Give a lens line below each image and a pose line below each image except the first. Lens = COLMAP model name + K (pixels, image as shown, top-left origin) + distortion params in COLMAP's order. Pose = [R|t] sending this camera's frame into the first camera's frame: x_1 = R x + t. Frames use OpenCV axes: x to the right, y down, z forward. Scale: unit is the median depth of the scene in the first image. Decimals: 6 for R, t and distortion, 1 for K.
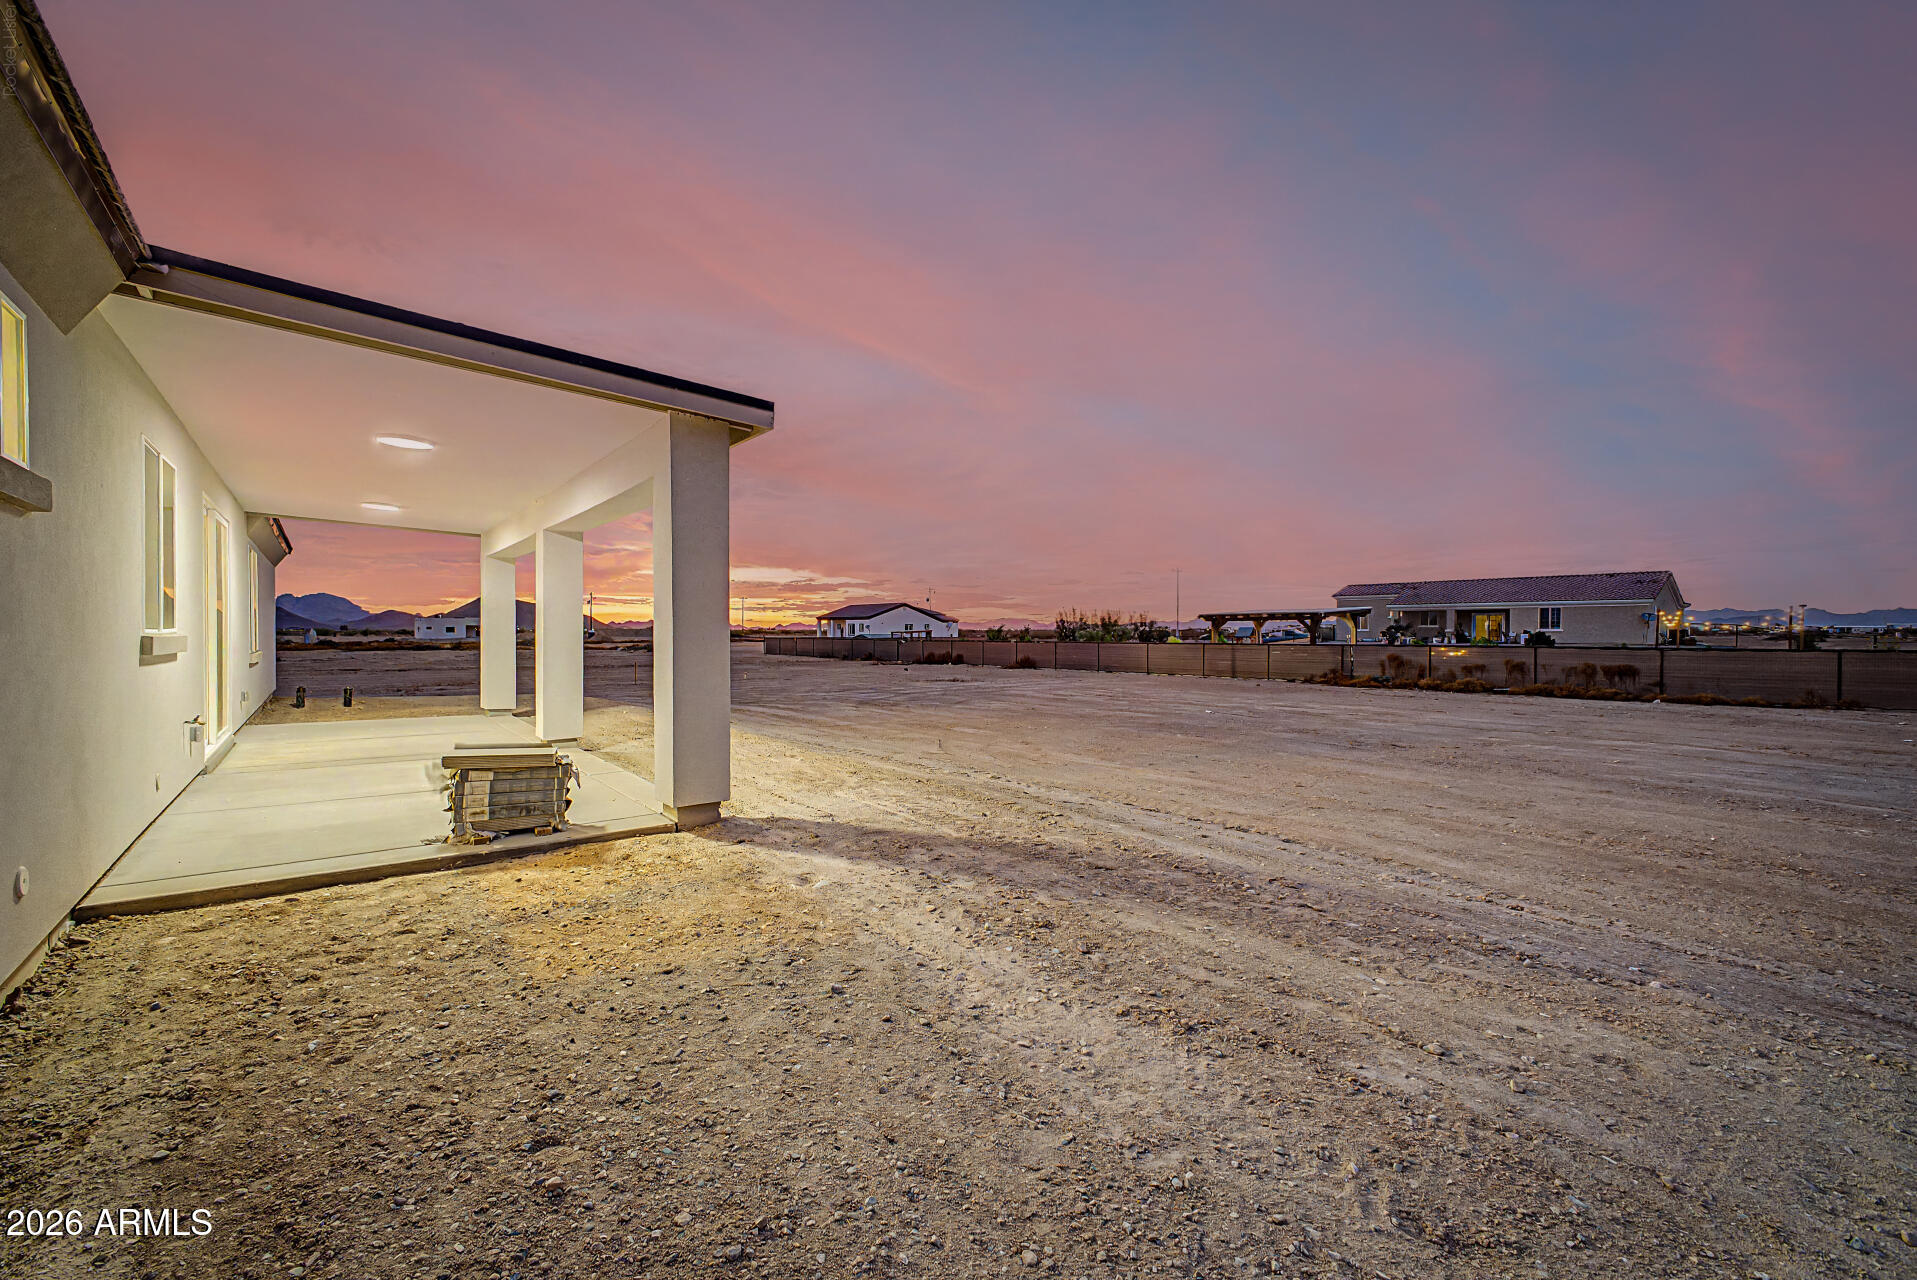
lens RADIAL K [[763.5, 0, 958.5], [0, 763.5, 640.0], [0, 0, 1]] dist [0.000654, -0.000045]
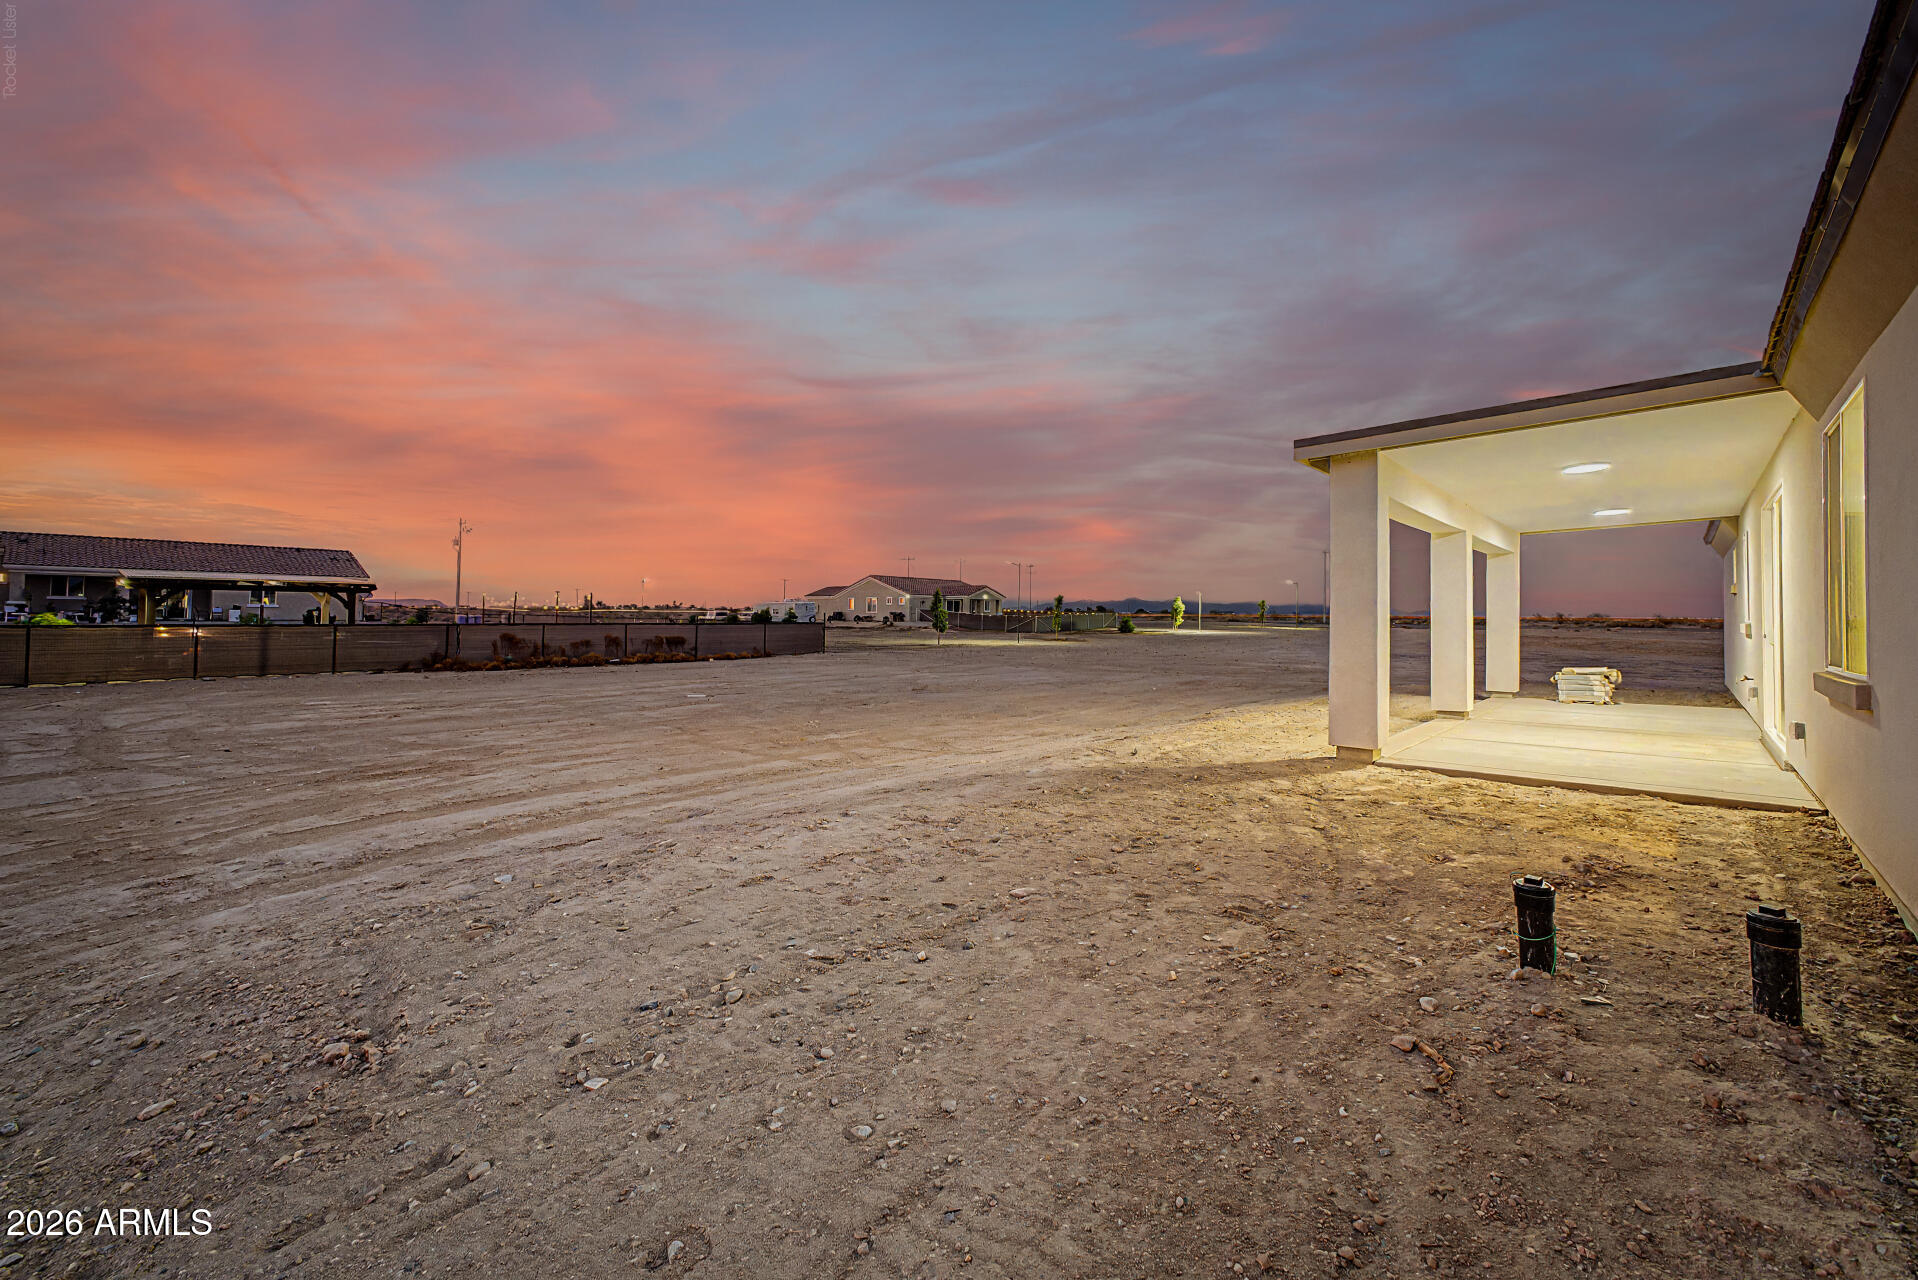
lens RADIAL K [[763.9, 0, 959.0], [0, 763.9, 640.0], [0, 0, 1]] dist [0.000654, -0.000045]
pose [[-0.086521, -0.027501, 0.995870, -0.453005], [0.002928, 0.999608, 0.027859, 0.002371], [-0.996246, 0.005327, -0.086407, 0.554716]]
